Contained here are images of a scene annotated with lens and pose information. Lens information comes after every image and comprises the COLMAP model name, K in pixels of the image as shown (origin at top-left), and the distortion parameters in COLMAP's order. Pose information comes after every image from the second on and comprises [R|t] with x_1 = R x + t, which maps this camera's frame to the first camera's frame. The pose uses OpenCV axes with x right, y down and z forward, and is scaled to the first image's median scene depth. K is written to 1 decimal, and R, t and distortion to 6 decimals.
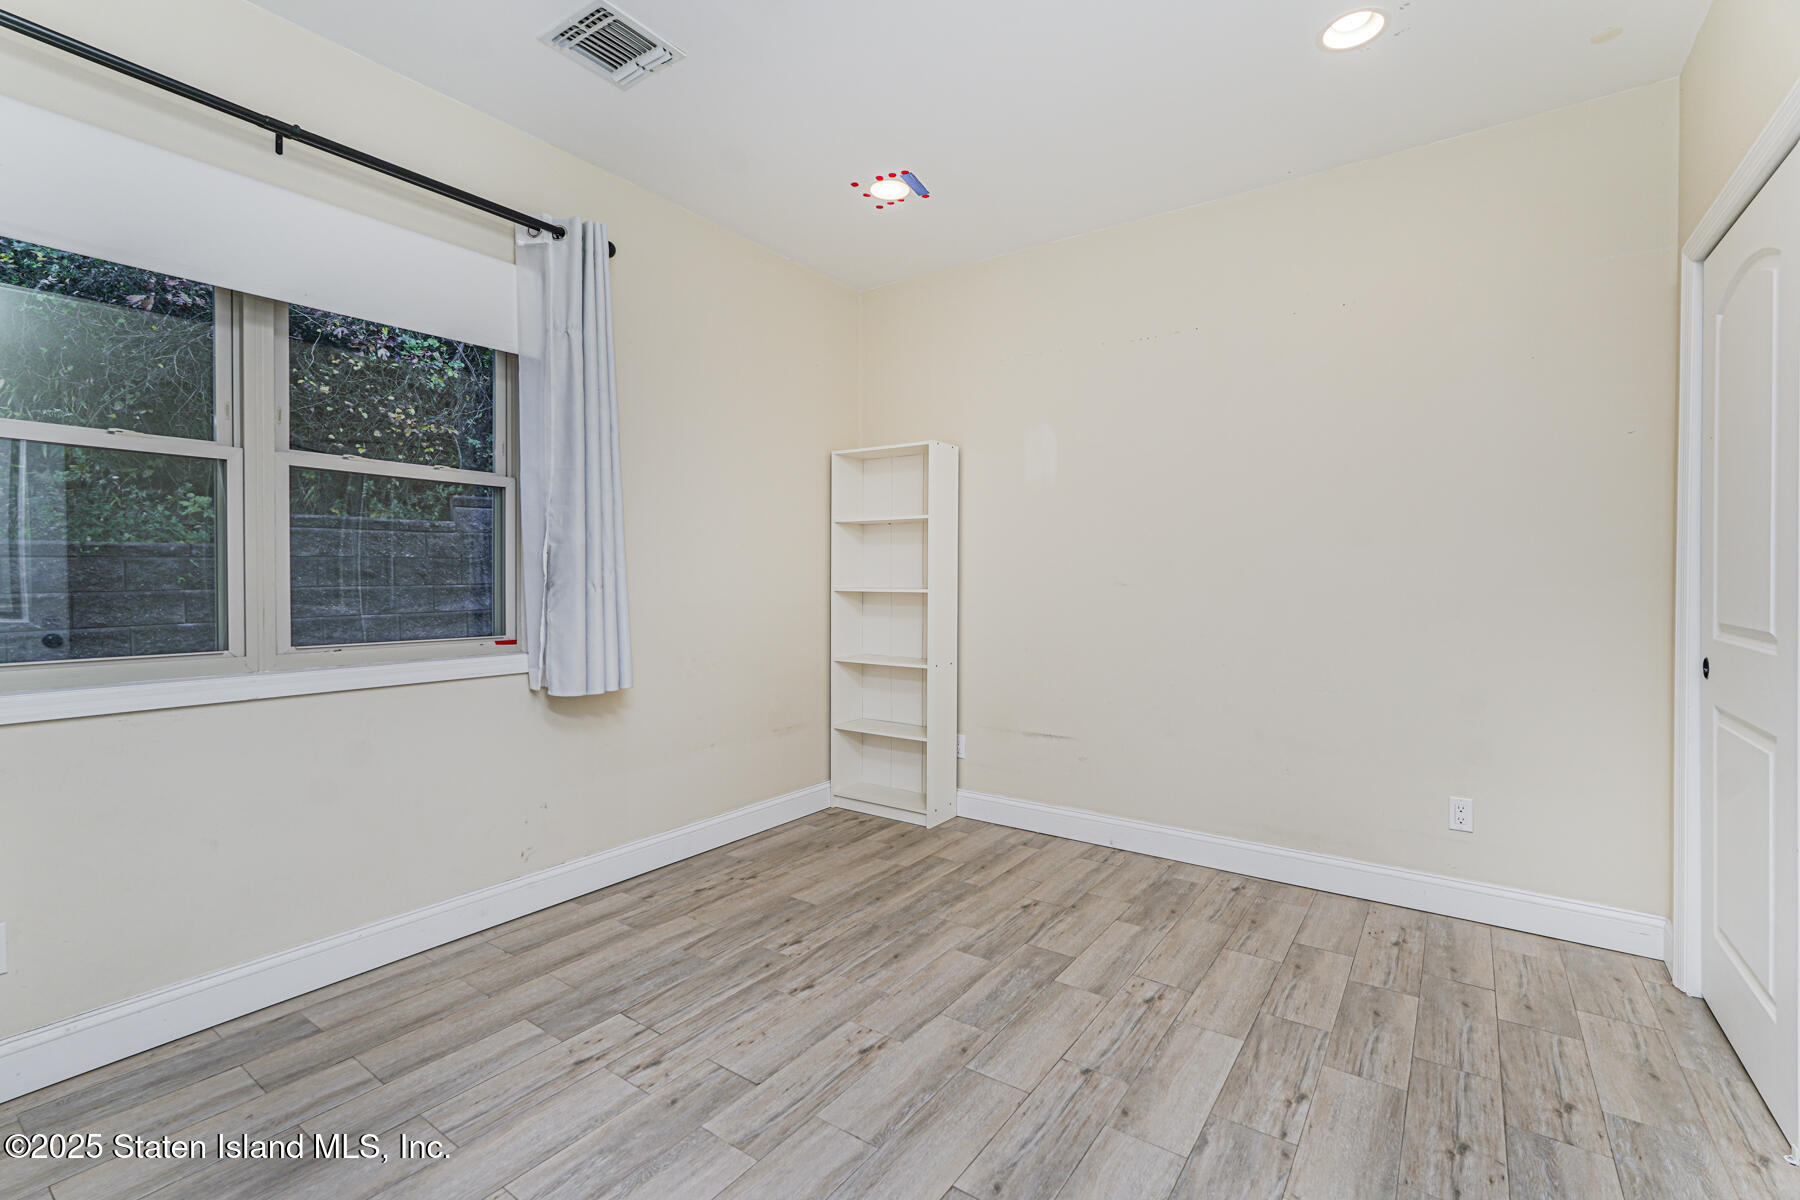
lens RADIAL K [[802.5, 0, 896.6], [0, 802.5, 590.7], [0, 0, 1]] dist [-0.014407, 0.007666]
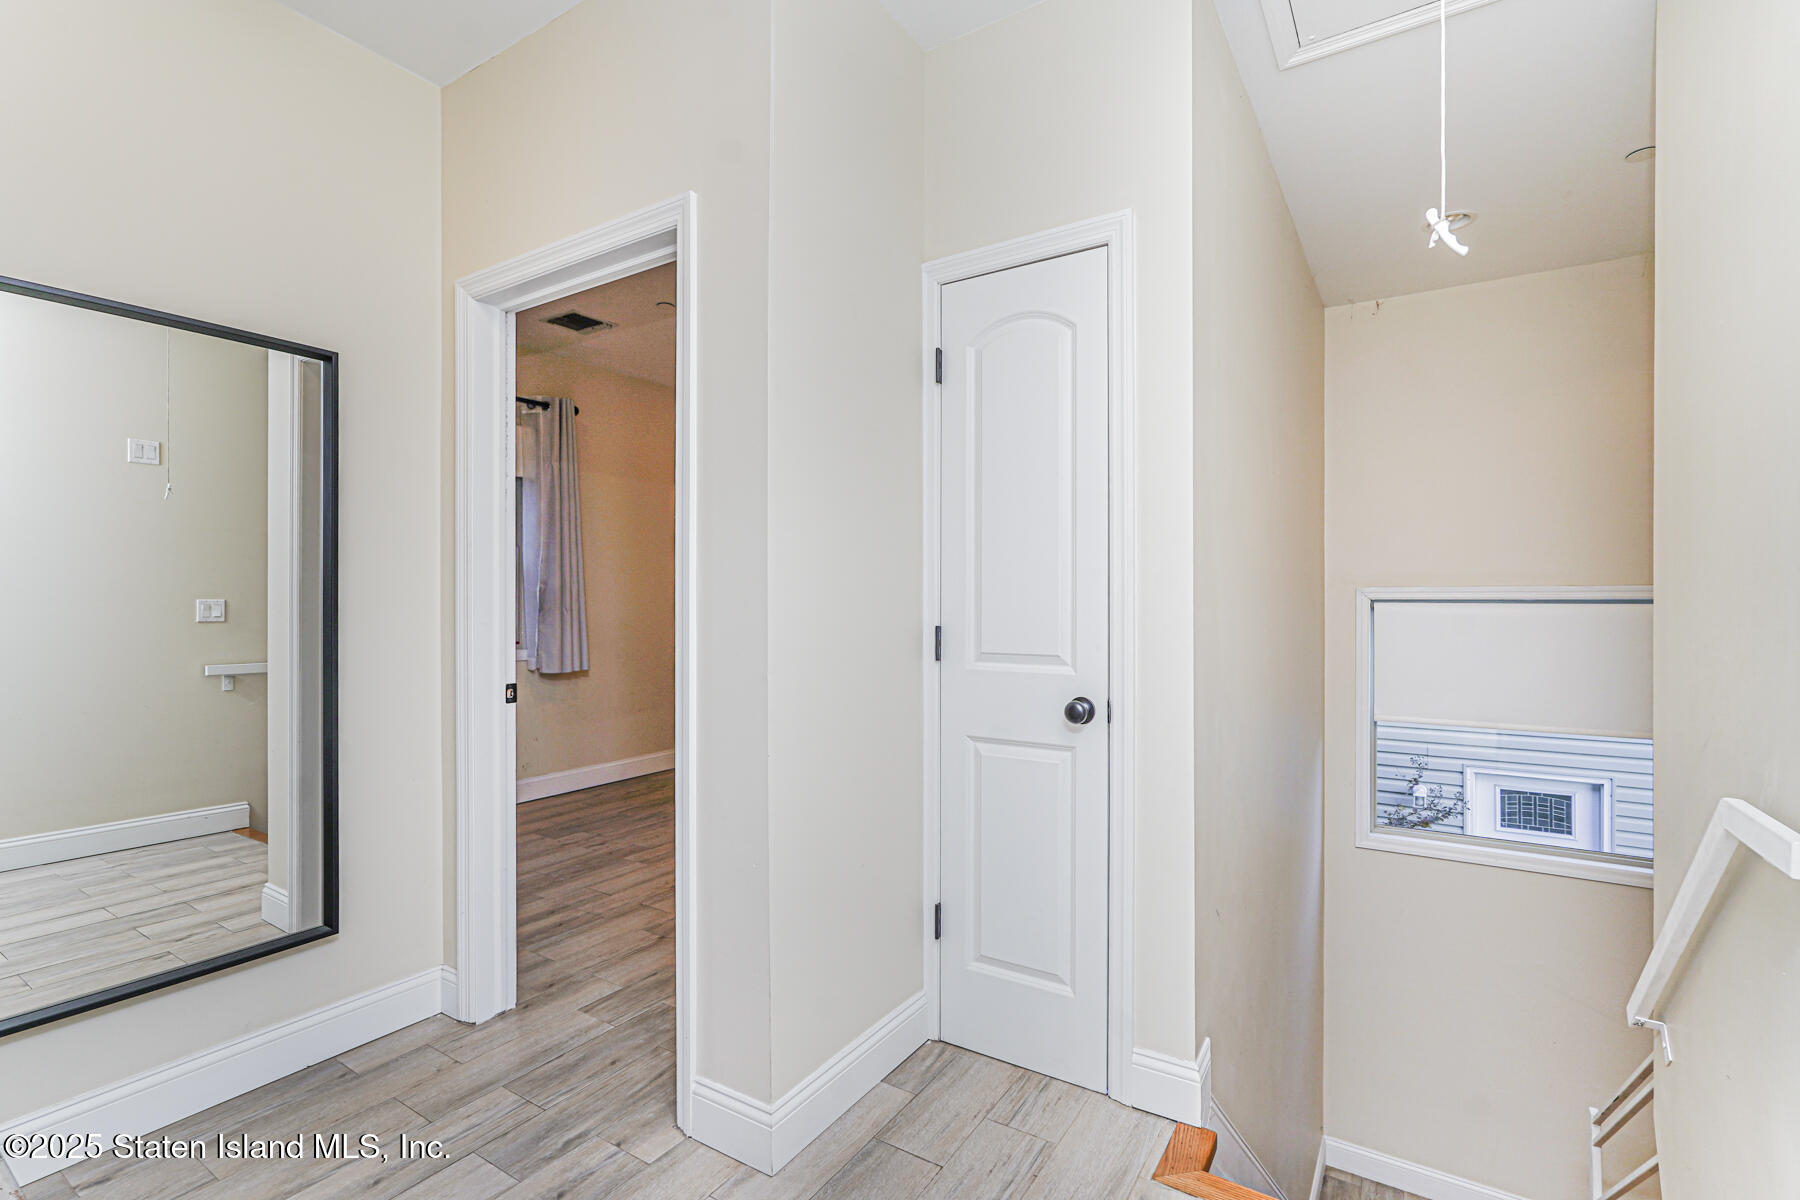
lens RADIAL K [[802.5, 0, 909.1], [0, 802.5, 602.8], [0, 0, 1]] dist [-0.014407, 0.007666]
pose [[0.997651, -0.001980, 0.068479, 0.271229], [0.002566, 0.999961, -0.008464, -0.005125], [-0.068460, 0.008620, 0.997617, -0.869100]]
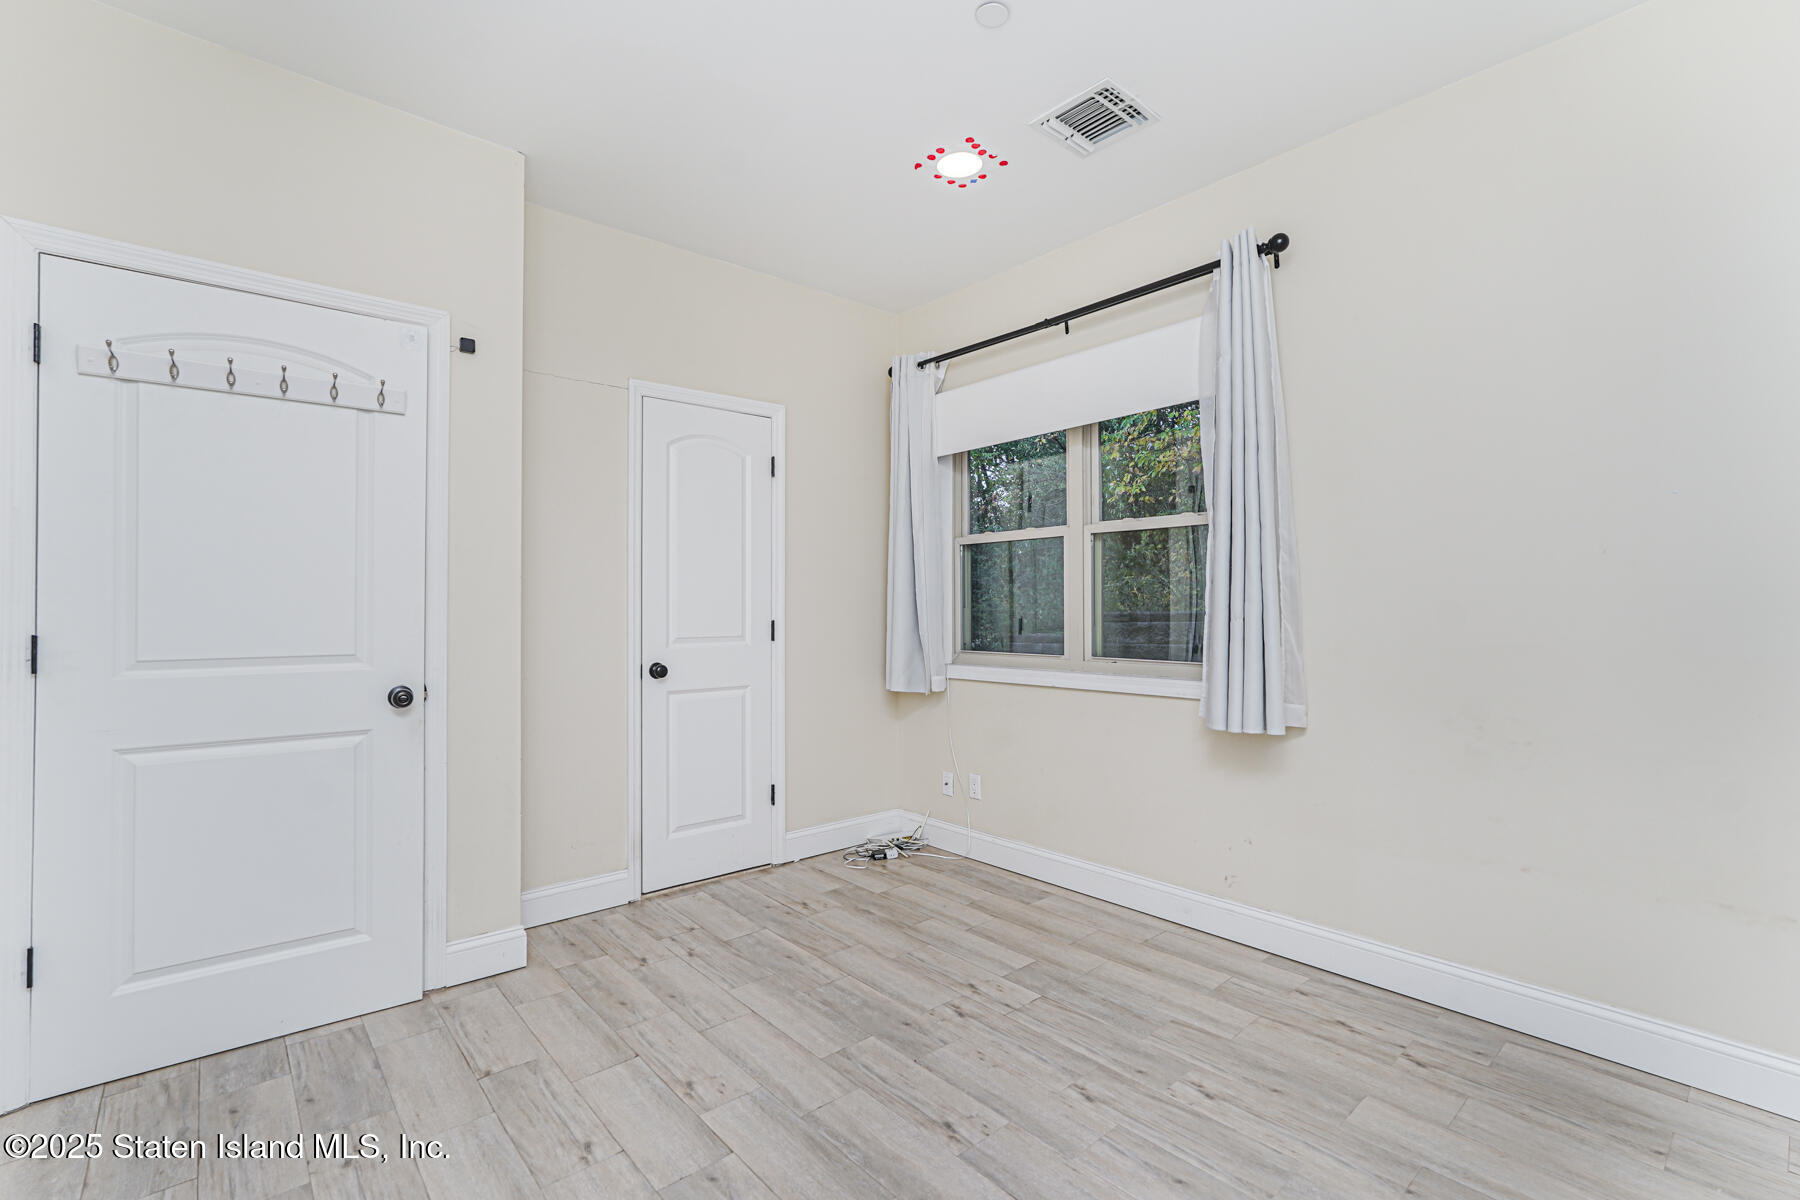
lens RADIAL K [[802.5, 0, 912.6], [0, 802.5, 602.5], [0, 0, 1]] dist [-0.014407, 0.007666]
pose [[-0.221214, -0.005670, -0.975209, 0.708302], [-0.007133, 0.999966, -0.004196, -0.019580], [0.975199, 0.006028, -0.221247, 0.942917]]
